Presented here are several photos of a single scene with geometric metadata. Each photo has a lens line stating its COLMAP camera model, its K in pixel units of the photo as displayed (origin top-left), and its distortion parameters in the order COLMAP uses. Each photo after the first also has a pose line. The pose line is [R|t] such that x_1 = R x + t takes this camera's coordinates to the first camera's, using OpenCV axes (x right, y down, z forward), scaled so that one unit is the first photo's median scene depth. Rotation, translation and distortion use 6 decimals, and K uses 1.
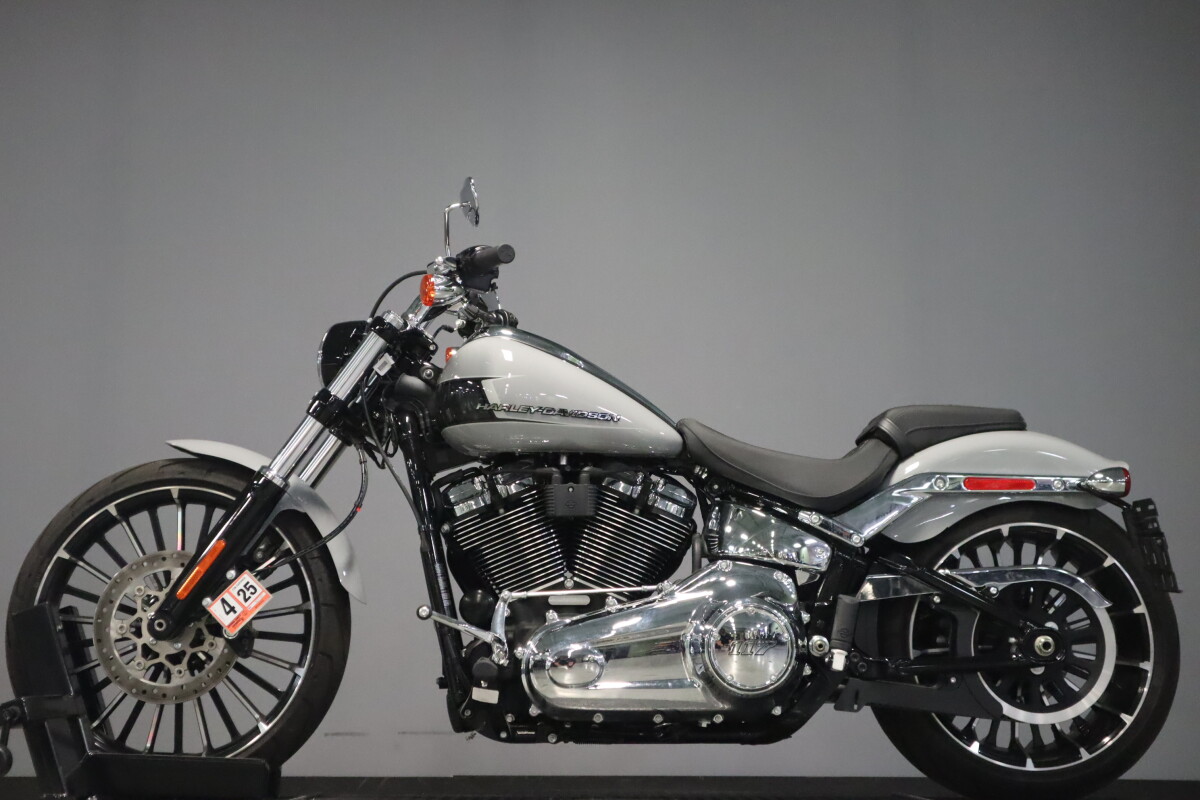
lens RADIAL K [[1748.7, 0, 598.0], [0, 1748.7, 392.3], [0, 0, 1]] dist [0.020846, 0.000000]
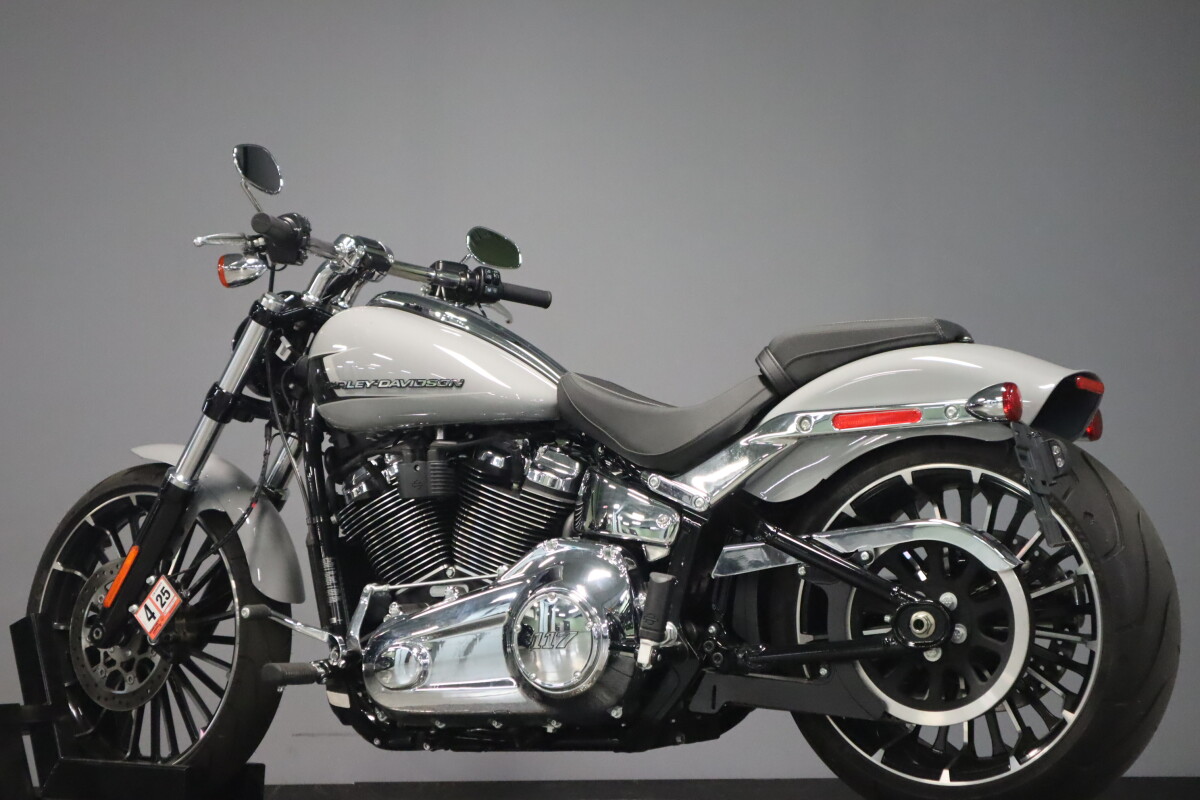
lens RADIAL K [[1904.0, 0, 608.0], [0, 1904.0, 397.0], [0, 0, 1]] dist [0.010877, 0.000000]
pose [[0.853179, -0.094611, -0.512966, 0.564908], [0.108733, 0.994068, -0.002498, 0.032054], [0.510159, -0.053645, 0.858406, 0.214497]]
